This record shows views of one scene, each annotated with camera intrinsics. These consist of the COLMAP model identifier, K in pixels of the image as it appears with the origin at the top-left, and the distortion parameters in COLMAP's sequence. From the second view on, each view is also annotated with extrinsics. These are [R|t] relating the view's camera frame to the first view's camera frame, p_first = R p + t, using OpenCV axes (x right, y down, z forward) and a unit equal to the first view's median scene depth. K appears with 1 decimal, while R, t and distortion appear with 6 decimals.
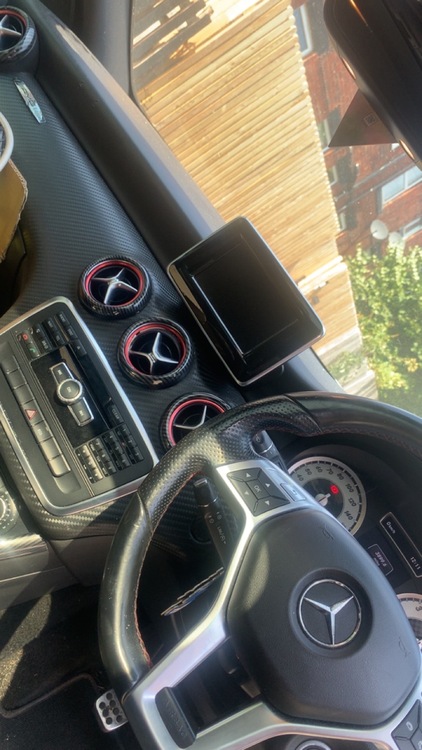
lens RADIAL K [[558.2, 0, 211.0], [0, 558.2, 375.0], [0, 0, 1]] dist [-0.071901, 0.004985]
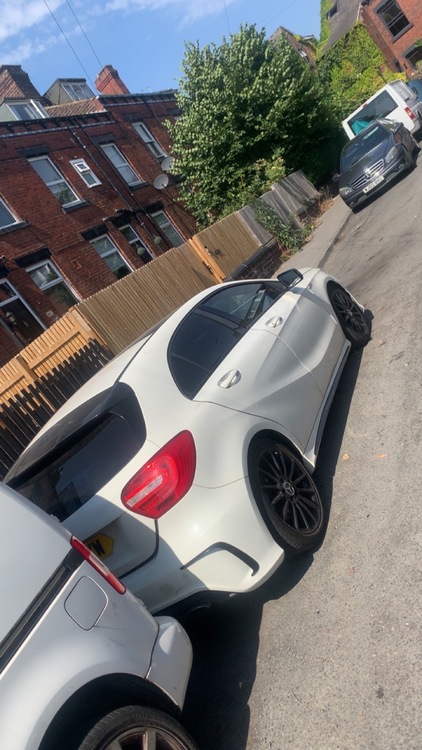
lens RADIAL K [[558.2, 0, 211.0], [0, 558.2, 375.0], [0, 0, 1]] dist [-0.071901, 0.004985]
pose [[-0.065086, -0.989448, -0.129448, 0.082017], [0.983710, -0.041836, -0.174827, 0.154265], [0.167566, -0.138718, 0.976053, -0.829144]]
